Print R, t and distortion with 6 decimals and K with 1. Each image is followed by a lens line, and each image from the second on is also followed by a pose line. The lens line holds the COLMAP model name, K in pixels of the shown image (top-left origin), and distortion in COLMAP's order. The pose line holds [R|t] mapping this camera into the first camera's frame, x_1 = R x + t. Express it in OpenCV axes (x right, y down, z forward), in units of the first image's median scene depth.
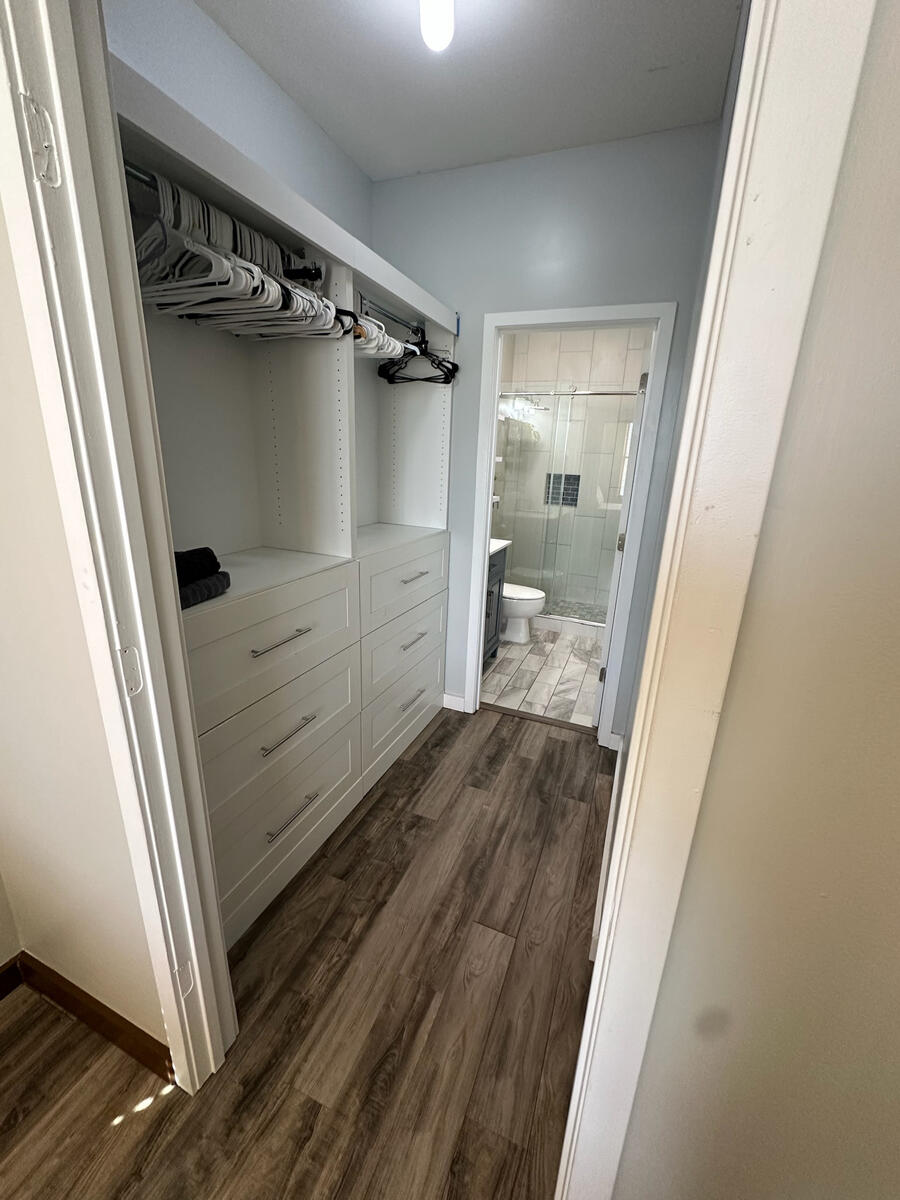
lens RADIAL K [[478.0, 0, 450.0], [0, 478.0, 600.0], [0, 0, 1]] dist [-0.005000, 0.000633]
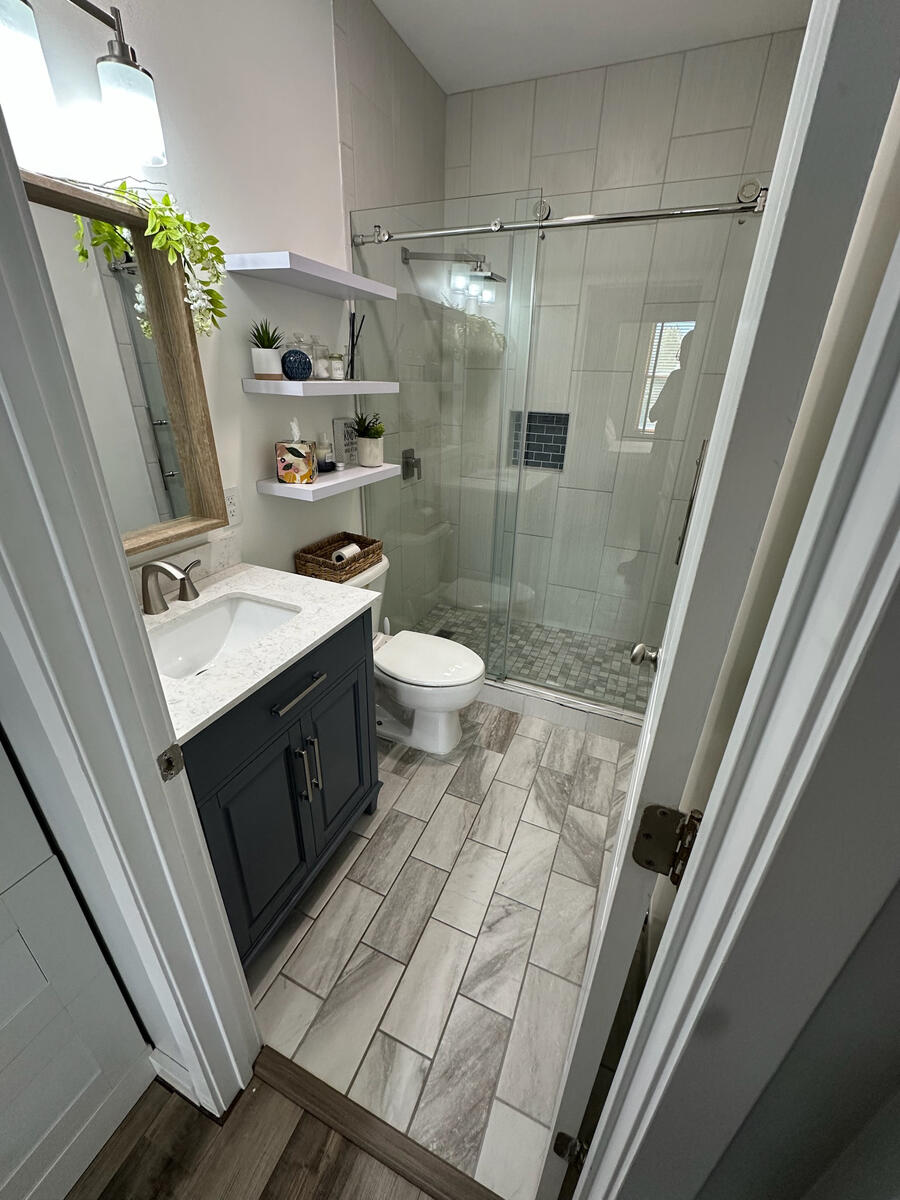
lens RADIAL K [[480.8, 0, 450.0], [0, 480.8, 600.0], [0, 0, 1]] dist [-0.001915, 0.000478]
pose [[0.999768, -0.009576, -0.019284, 0.165016], [0.012176, 0.990140, 0.139551, -0.146605], [0.017758, -0.139754, 0.990027, 0.480354]]
